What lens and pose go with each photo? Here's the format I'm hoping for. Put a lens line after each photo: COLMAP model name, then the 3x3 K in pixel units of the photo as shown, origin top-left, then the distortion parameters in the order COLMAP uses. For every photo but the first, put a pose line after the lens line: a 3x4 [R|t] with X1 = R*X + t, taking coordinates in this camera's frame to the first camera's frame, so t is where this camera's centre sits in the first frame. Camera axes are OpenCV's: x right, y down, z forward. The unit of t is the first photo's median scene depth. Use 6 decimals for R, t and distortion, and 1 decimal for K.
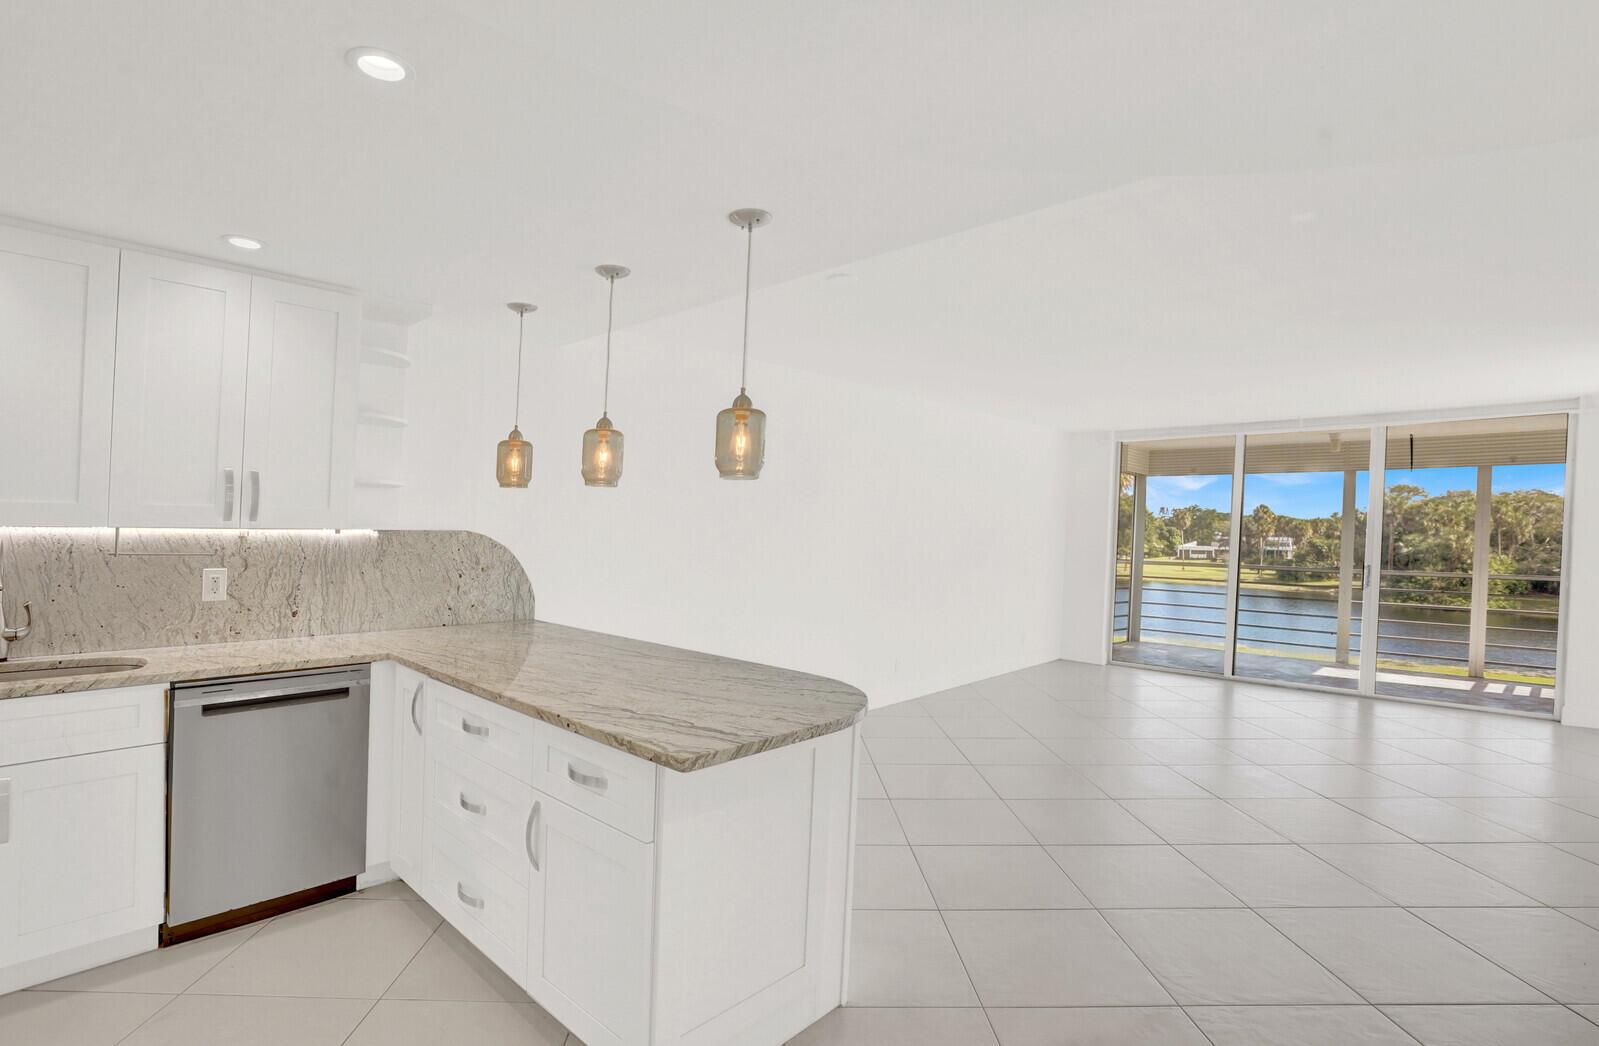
lens RADIAL K [[806.3, 0, 745.1], [0, 806.3, 523.3], [0, 0, 1]] dist [-0.062700, 0.030497]
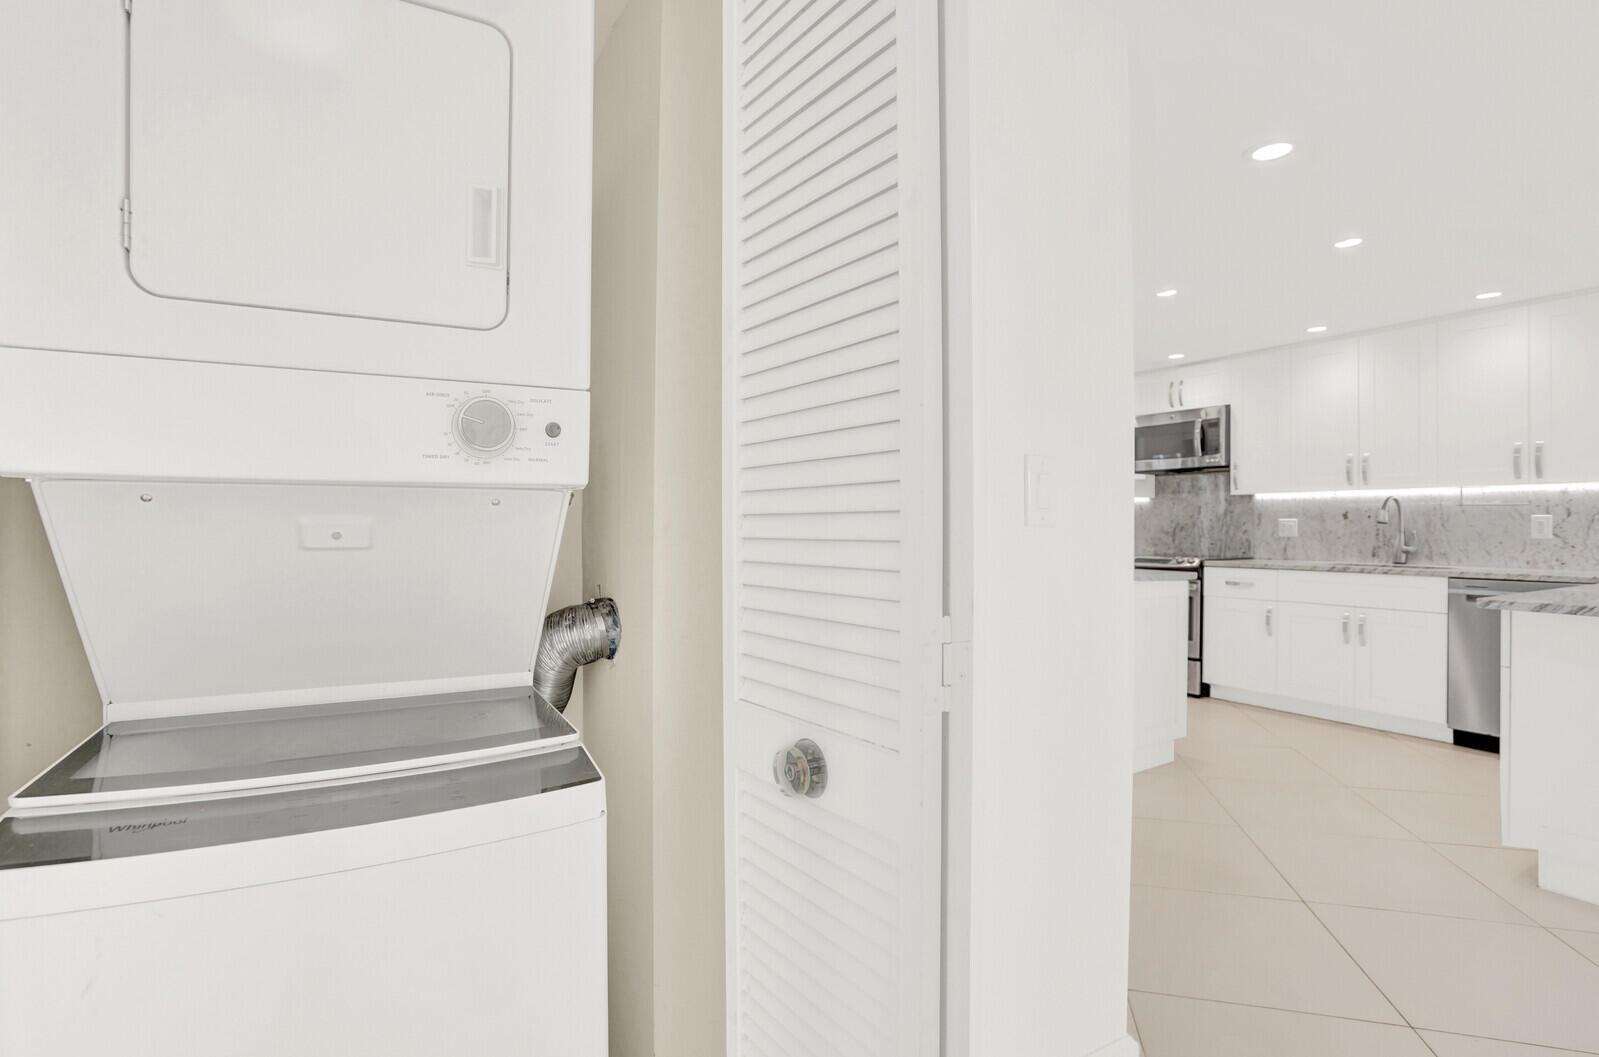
lens RADIAL K [[775.9, 0, 796.8], [0, 775.9, 550.9], [0, 0, 1]] dist [0.000649, 0.000044]
pose [[-0.237594, 0.011320, -0.971299, 1.001843], [-0.002631, 0.999921, 0.012297, 0.109279], [0.971361, 0.005477, -0.237545, 0.043749]]
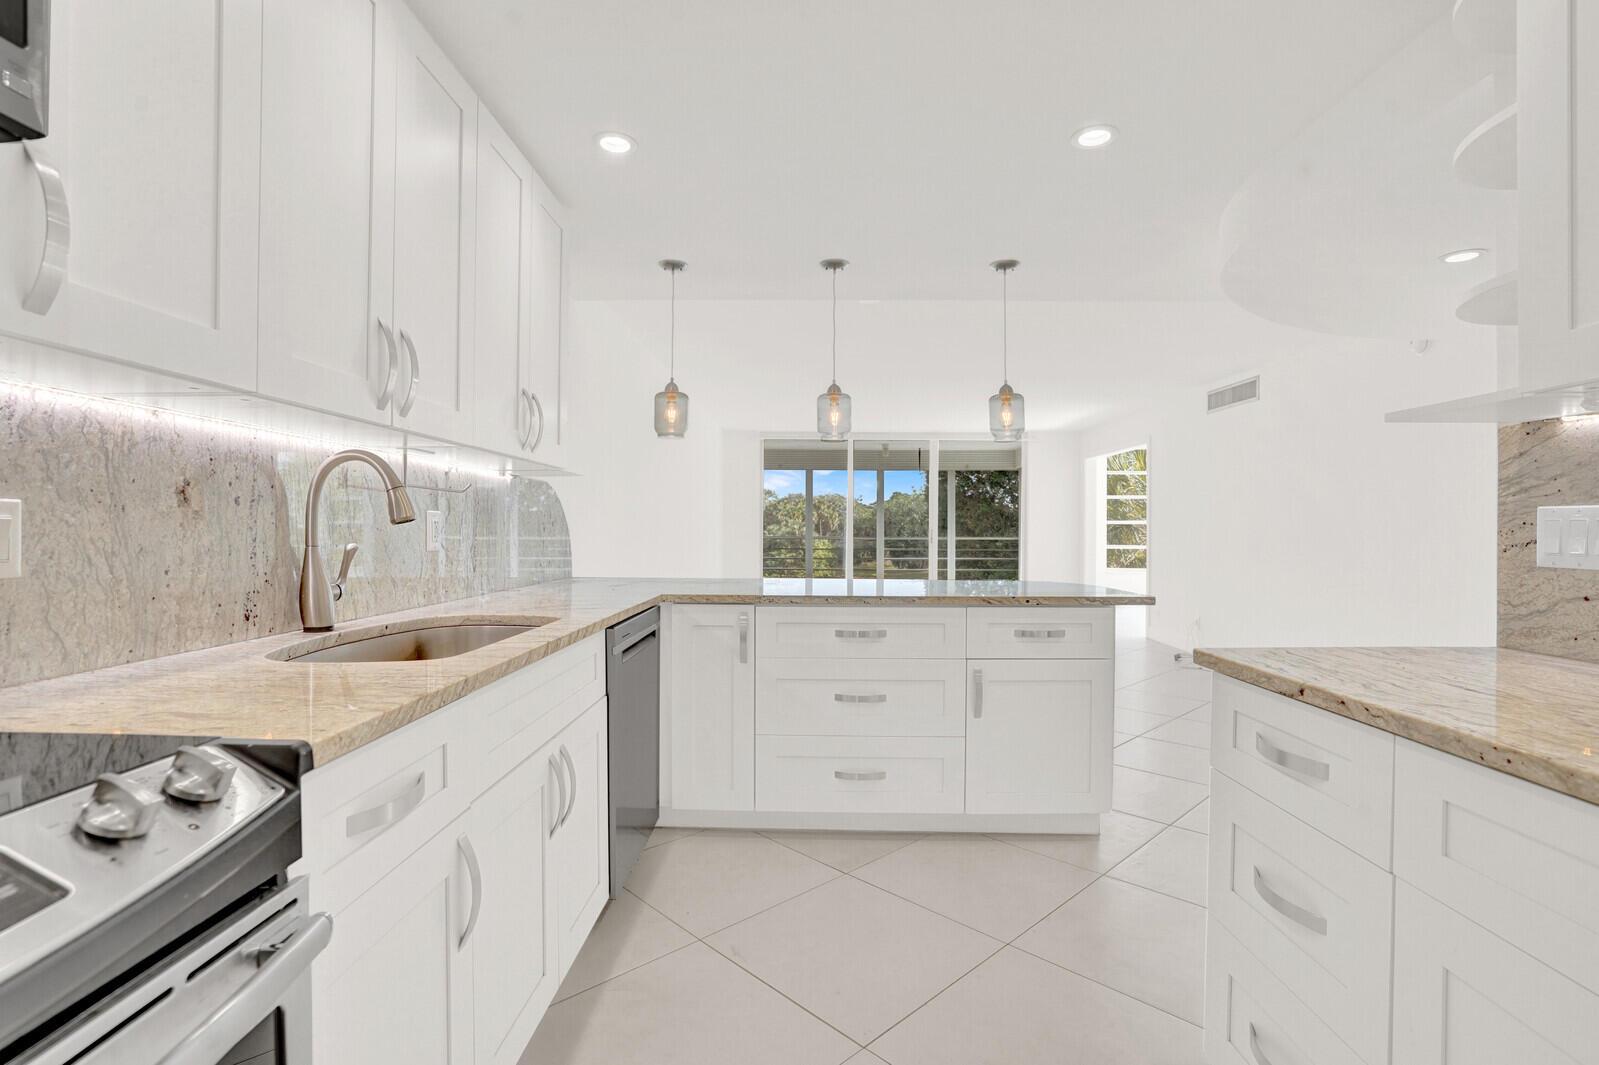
lens RADIAL K [[757.3, 0, 799.5], [0, 757.3, 532.5], [0, 0, 1]] dist [-0.059569, 0.024897]
pose [[0.725486, -0.012734, 0.688119, -0.950158], [-0.000696, 0.999815, 0.019235, 0.065728], [-0.688236, -0.014434, 0.725343, 0.194848]]
